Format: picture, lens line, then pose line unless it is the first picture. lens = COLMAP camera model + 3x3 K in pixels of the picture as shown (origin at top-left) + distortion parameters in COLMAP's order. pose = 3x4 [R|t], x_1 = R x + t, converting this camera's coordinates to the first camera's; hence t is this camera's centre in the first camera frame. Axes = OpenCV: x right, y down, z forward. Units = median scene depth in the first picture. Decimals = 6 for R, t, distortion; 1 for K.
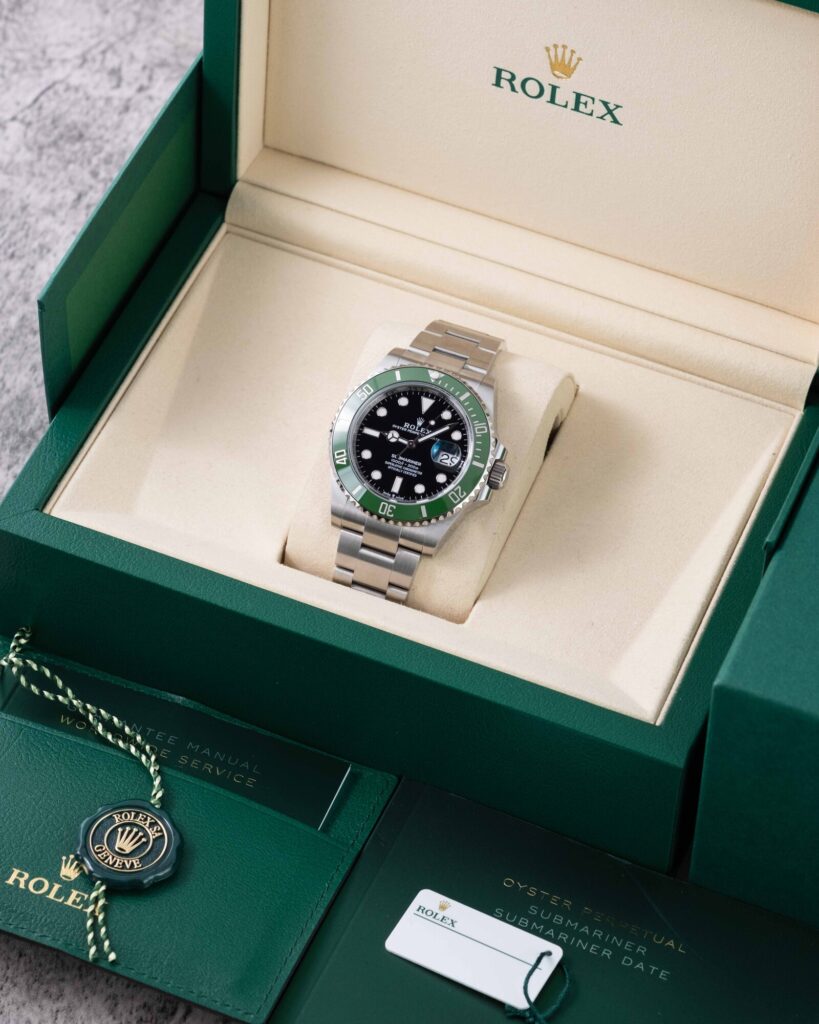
lens RADIAL K [[3545.8, 0, 409.5], [0, 3545.8, 512.0], [0, 0, 1]] dist [0.286060, -0.587687]
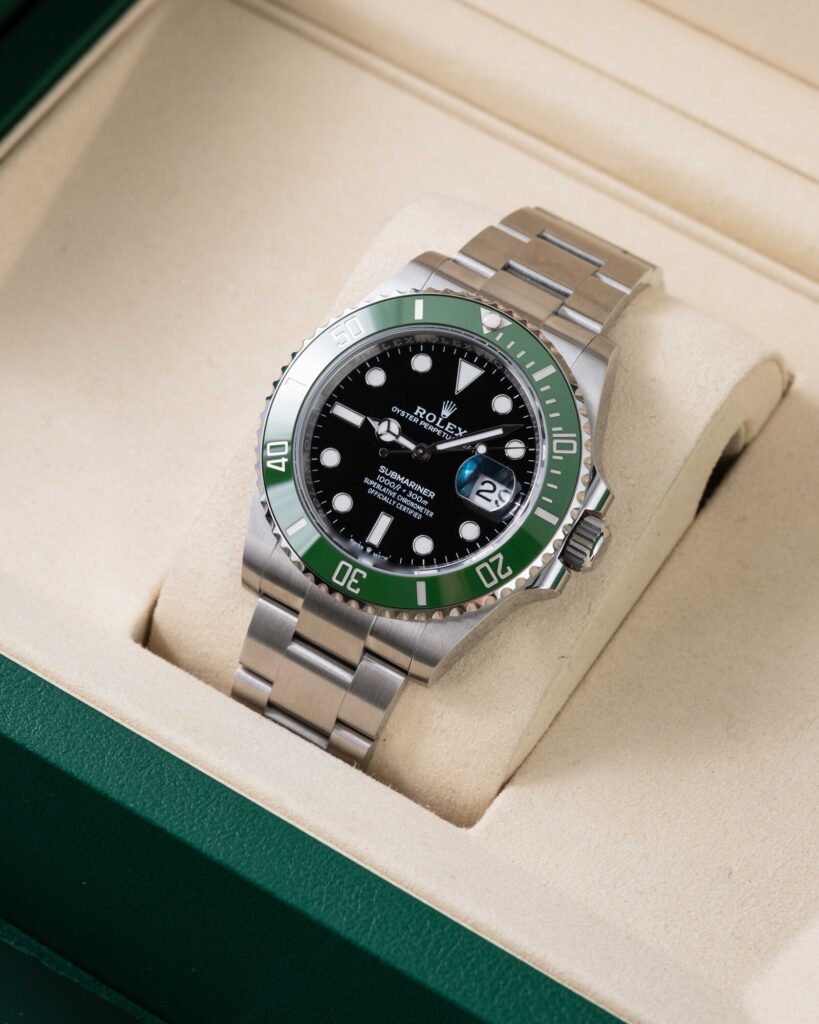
lens RADIAL K [[3545.8, 0, 409.5], [0, 3545.8, 512.0], [0, 0, 1]] dist [0.286060, -0.587687]
pose [[0.982842, 0.159843, -0.092040, 0.045404], [-0.154604, 0.986059, 0.061525, -0.040877], [0.100591, -0.046239, 0.993853, 0.509246]]
